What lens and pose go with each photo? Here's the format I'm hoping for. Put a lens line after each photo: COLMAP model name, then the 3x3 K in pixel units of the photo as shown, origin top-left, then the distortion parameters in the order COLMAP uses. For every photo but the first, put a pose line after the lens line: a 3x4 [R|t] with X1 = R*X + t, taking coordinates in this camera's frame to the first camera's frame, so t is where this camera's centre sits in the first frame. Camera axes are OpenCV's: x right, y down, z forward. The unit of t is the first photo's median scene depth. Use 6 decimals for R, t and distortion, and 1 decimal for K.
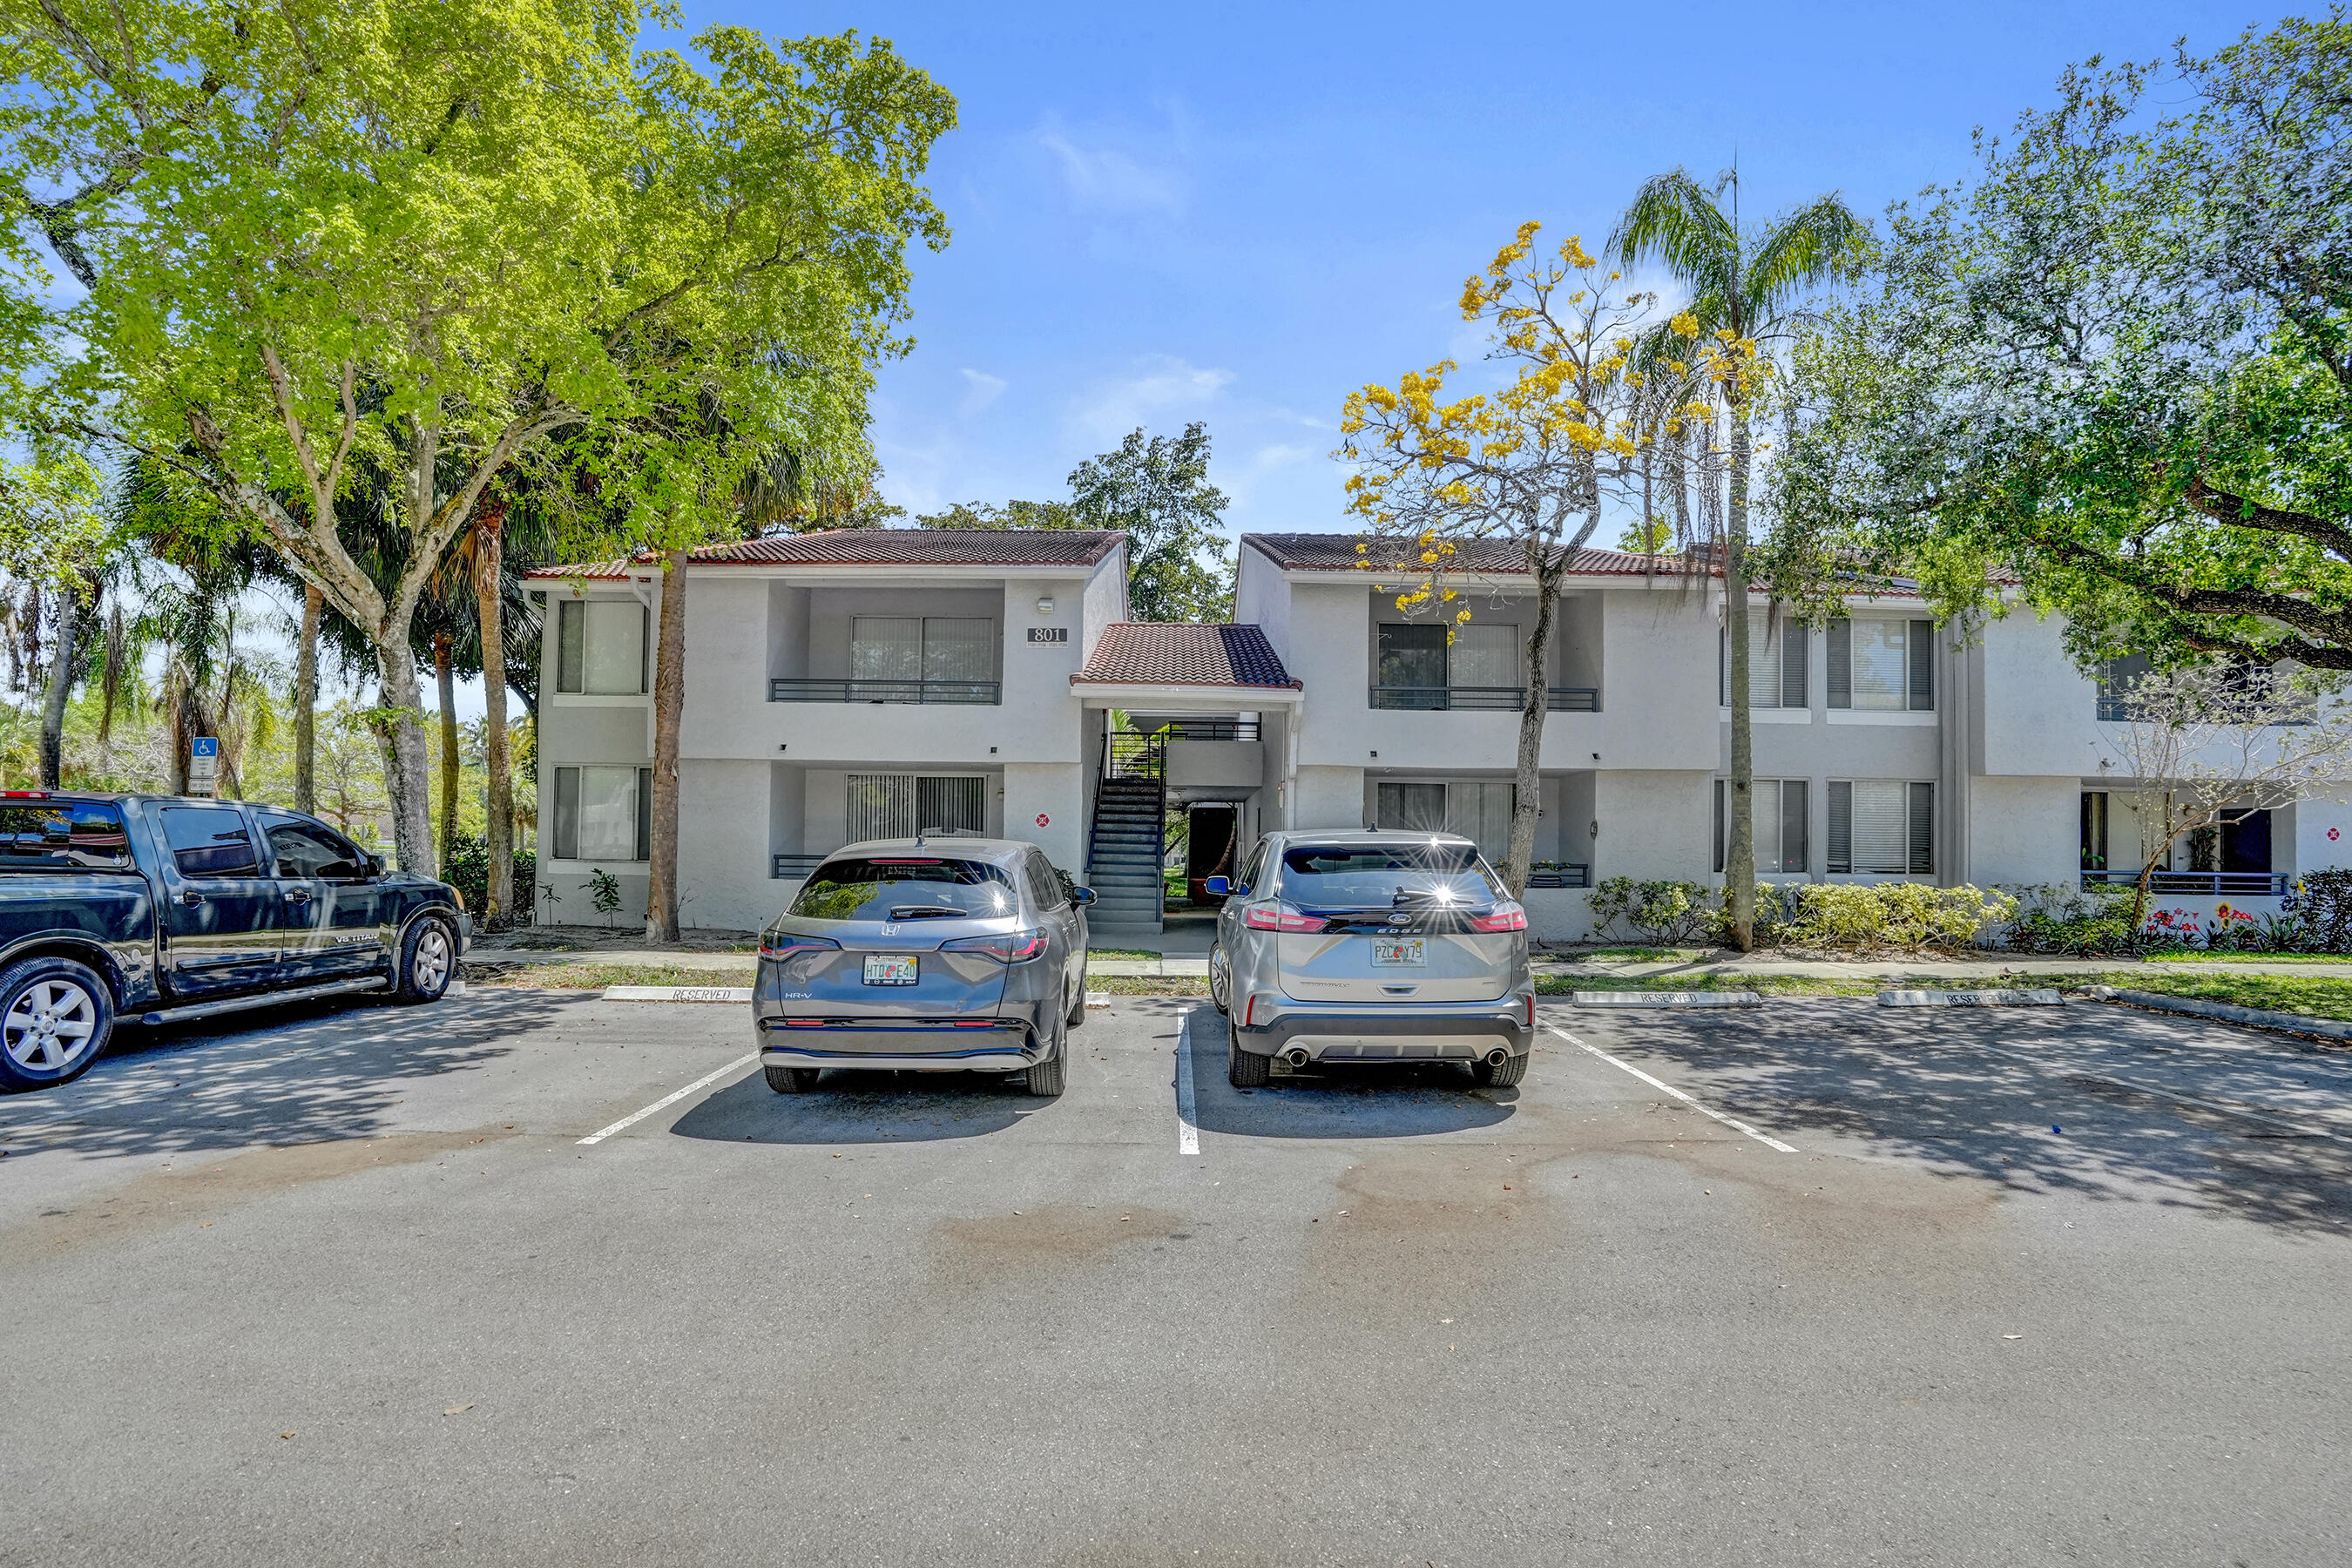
lens RADIAL K [[1109.8, 0, 1288.3], [0, 1109.8, 835.2], [0, 0, 1]] dist [-0.062635, 0.024948]
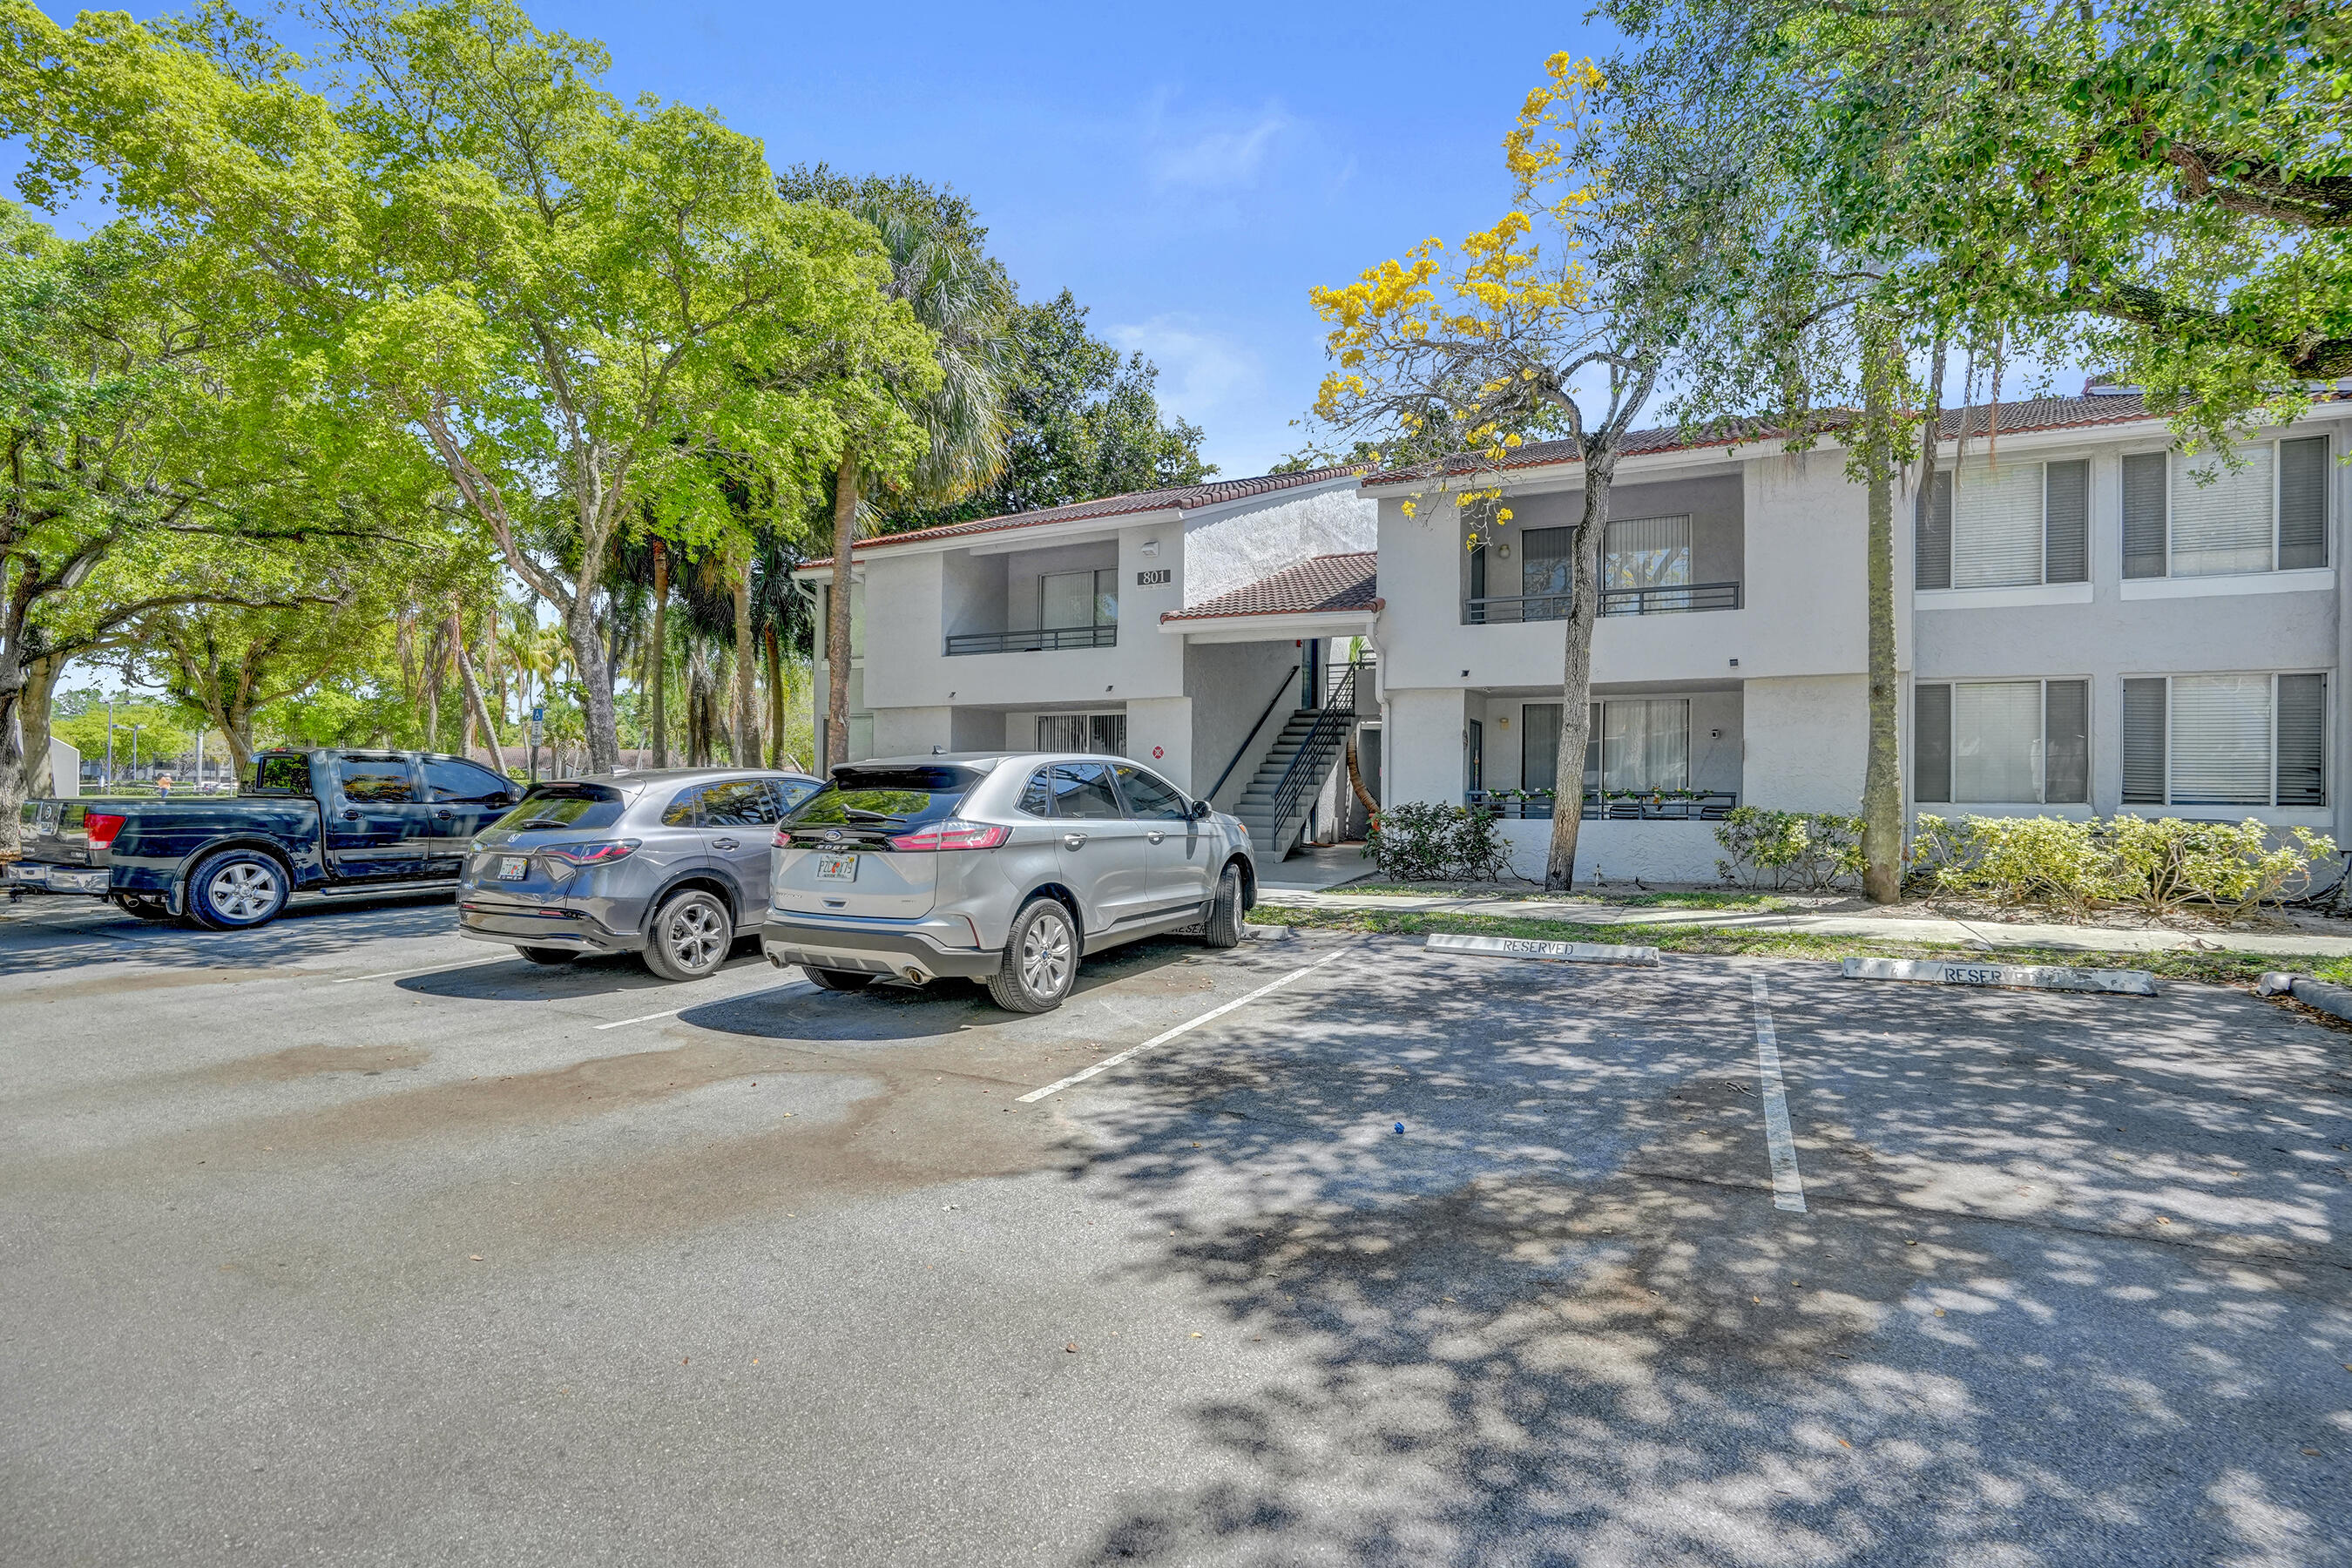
lens RADIAL K [[1109.8, 0, 1193.4], [0, 1109.8, 780.1], [0, 0, 1]] dist [-0.062635, 0.024948]
pose [[0.884424, -0.009206, -0.466593, 0.496728], [0.014017, 0.999878, 0.006839, 0.009352], [0.466474, -0.012589, 0.884445, 0.127228]]
